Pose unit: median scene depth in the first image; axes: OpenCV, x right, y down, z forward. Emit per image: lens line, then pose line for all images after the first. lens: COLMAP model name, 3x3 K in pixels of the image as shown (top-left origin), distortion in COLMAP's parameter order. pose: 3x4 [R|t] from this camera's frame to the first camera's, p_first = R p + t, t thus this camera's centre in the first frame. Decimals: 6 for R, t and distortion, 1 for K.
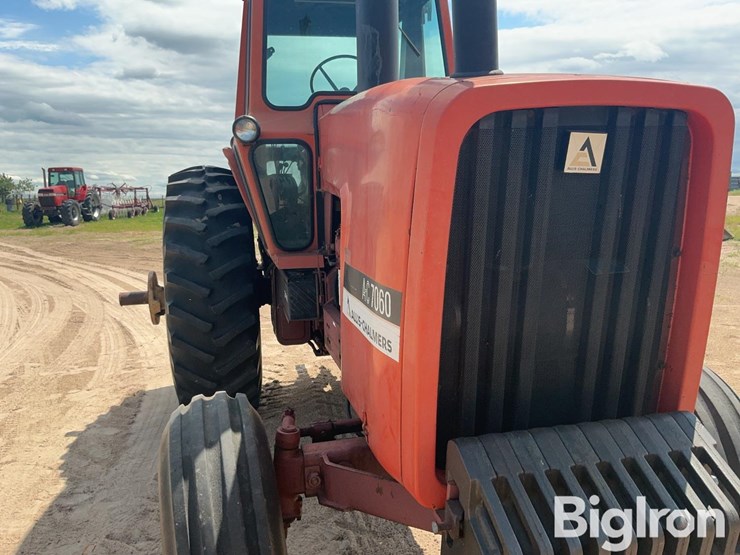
lens RADIAL K [[625.7, 0, 365.7], [0, 625.7, 278.0], [0, 0, 1]] dist [0.123584, -0.270673]
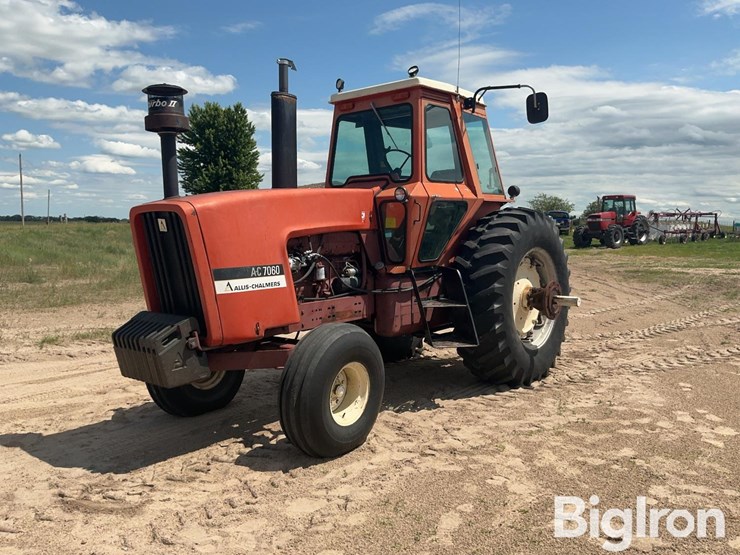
lens RADIAL K [[625.7, 0, 365.7], [0, 625.7, 278.0], [0, 0, 1]] dist [0.123584, -0.270673]
pose [[0.606376, 0.086533, -0.790456, 0.378972], [-0.114557, 0.993198, 0.020849, -0.012385], [0.786883, 0.077910, 0.612164, -0.013825]]
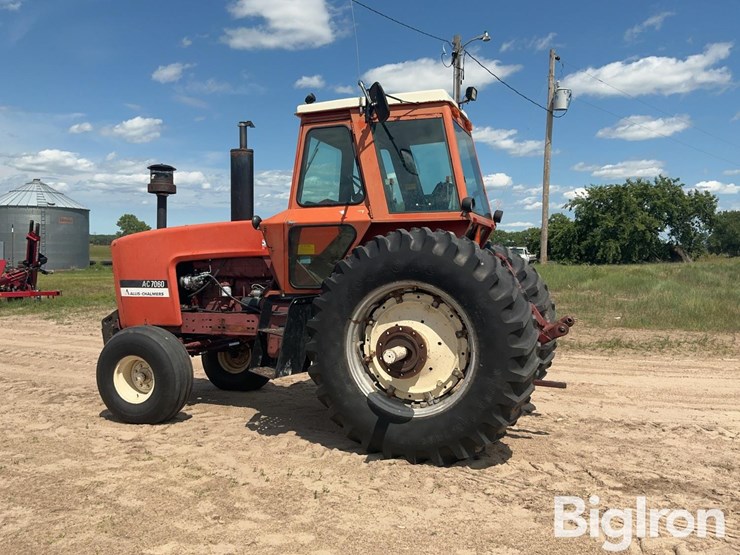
lens RADIAL K [[625.7, 0, 365.7], [0, 625.7, 278.0], [0, 0, 1]] dist [0.123584, -0.270673]
pose [[-0.562489, 0.053262, -0.825087, 0.386258], [-0.092639, 0.987579, 0.126906, -0.088419], [0.821598, 0.147819, -0.550568, 0.585022]]
